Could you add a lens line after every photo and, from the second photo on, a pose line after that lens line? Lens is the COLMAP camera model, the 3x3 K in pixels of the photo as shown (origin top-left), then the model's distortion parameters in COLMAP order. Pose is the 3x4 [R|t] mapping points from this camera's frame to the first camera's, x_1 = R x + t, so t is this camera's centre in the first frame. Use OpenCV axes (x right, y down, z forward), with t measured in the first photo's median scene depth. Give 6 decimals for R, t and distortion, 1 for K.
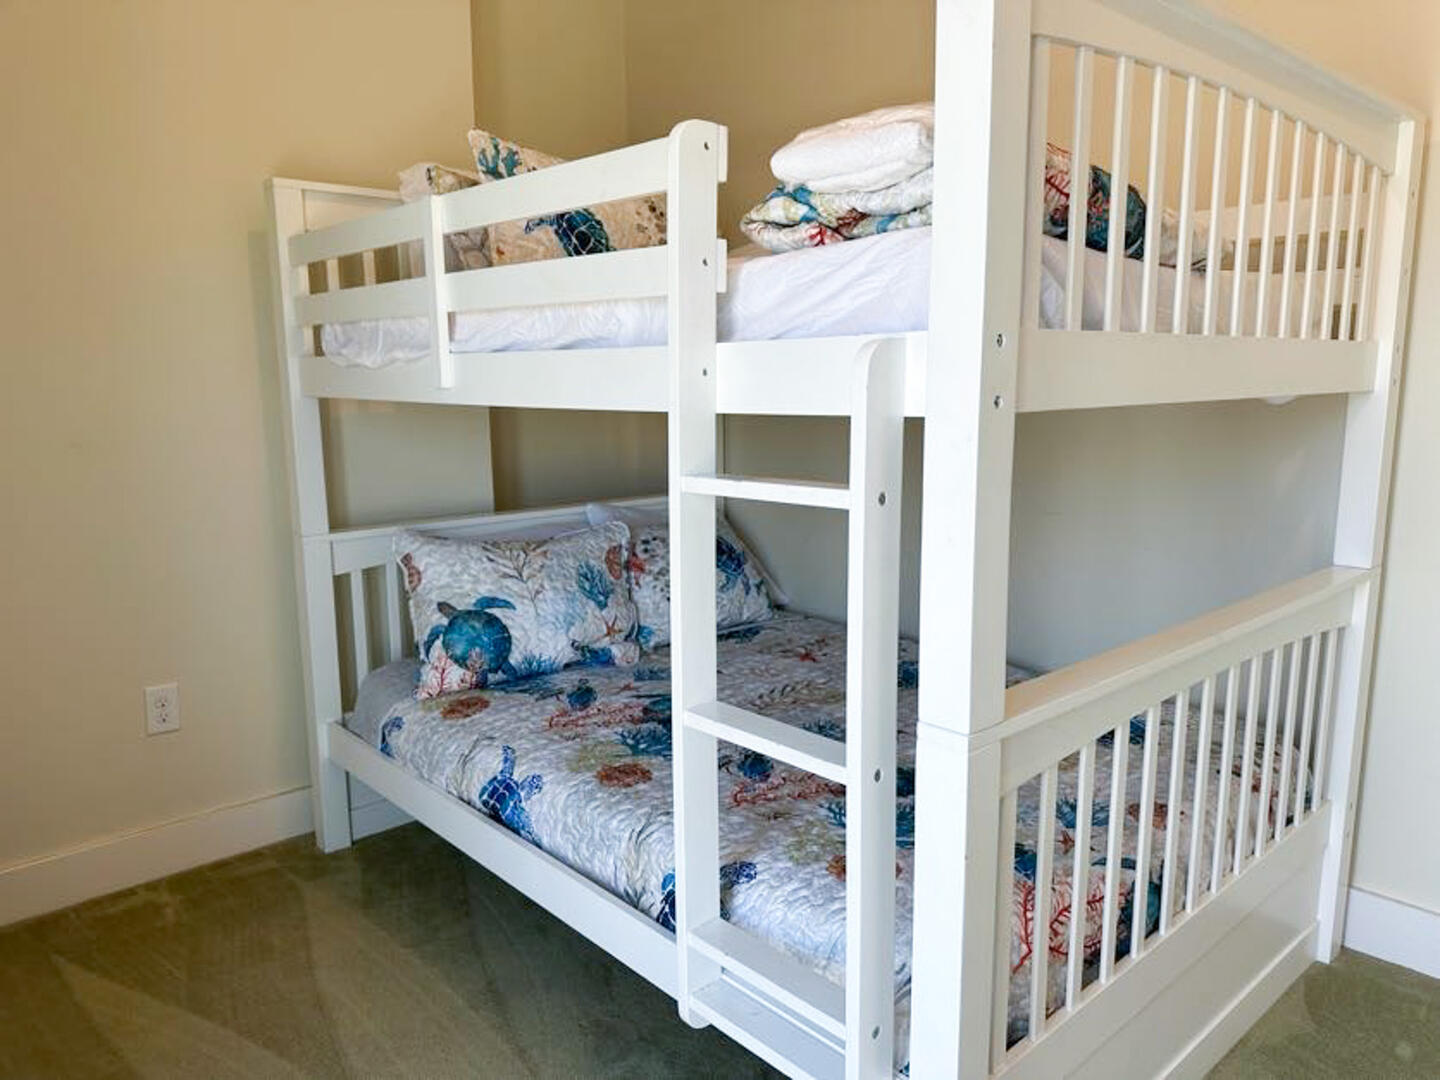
lens RADIAL K [[1011.3, 0, 717.2], [0, 1011.3, 541.9], [0, 0, 1]] dist [0.075378, -0.092107]
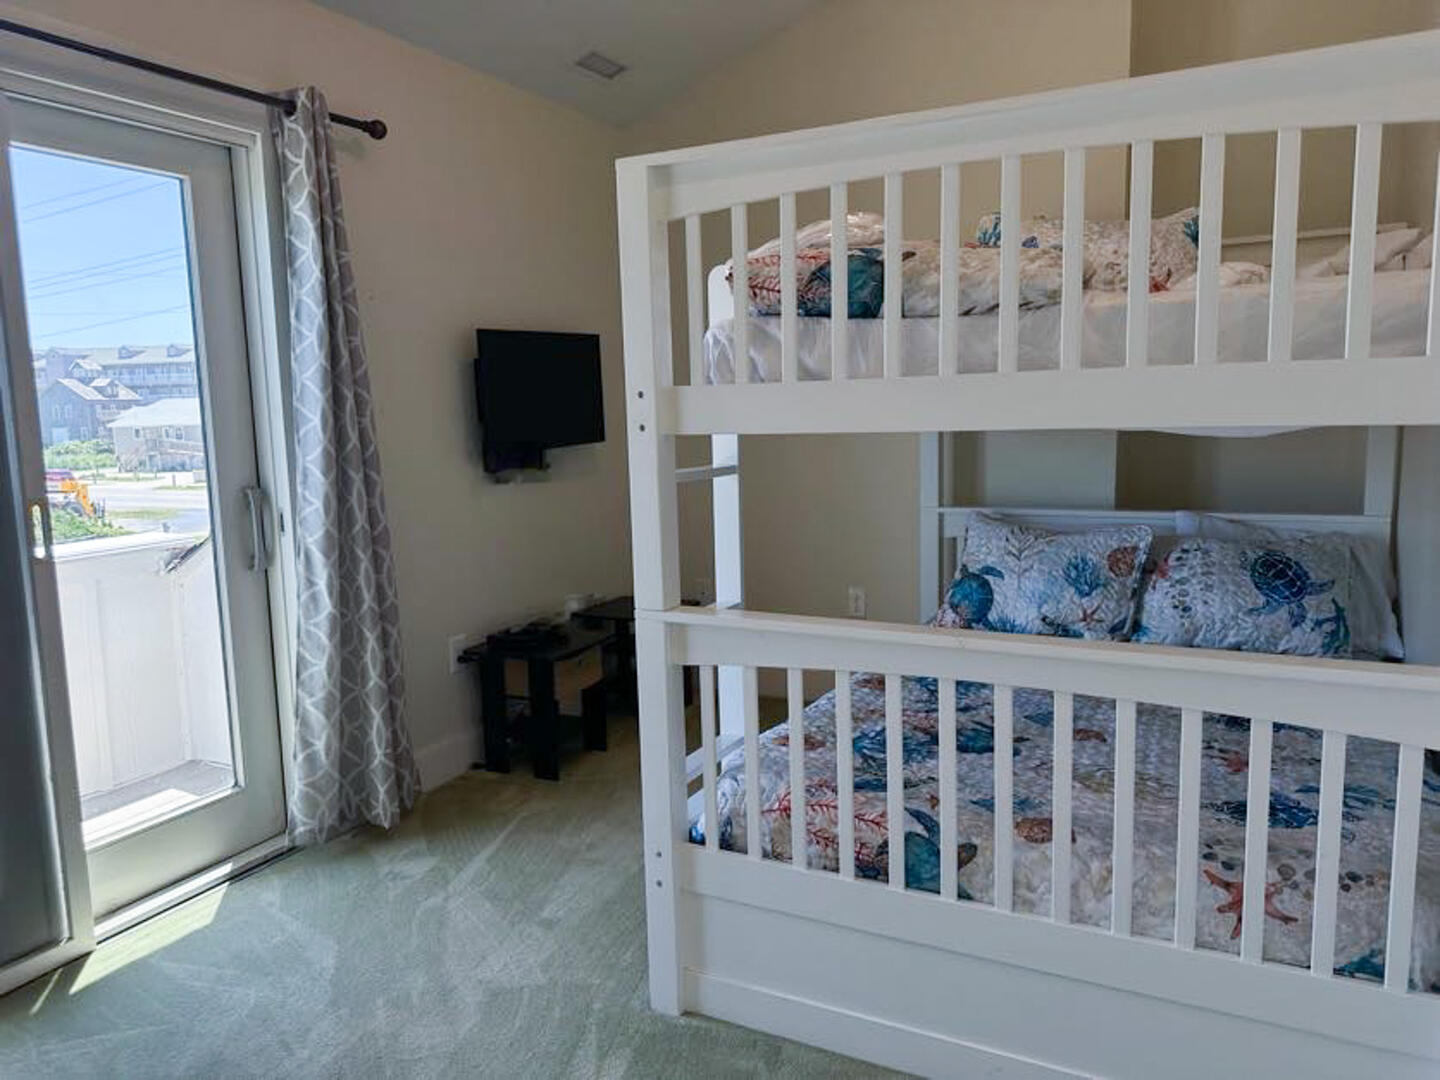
lens RADIAL K [[1011.3, 0, 717.2], [0, 1011.3, 541.9], [0, 0, 1]] dist [0.075378, -0.092107]
pose [[0.326270, 0.125191, -0.936950, 0.852515], [-0.129967, 0.987719, 0.086717, -0.042659], [0.936299, 0.093479, 0.338534, 0.229079]]
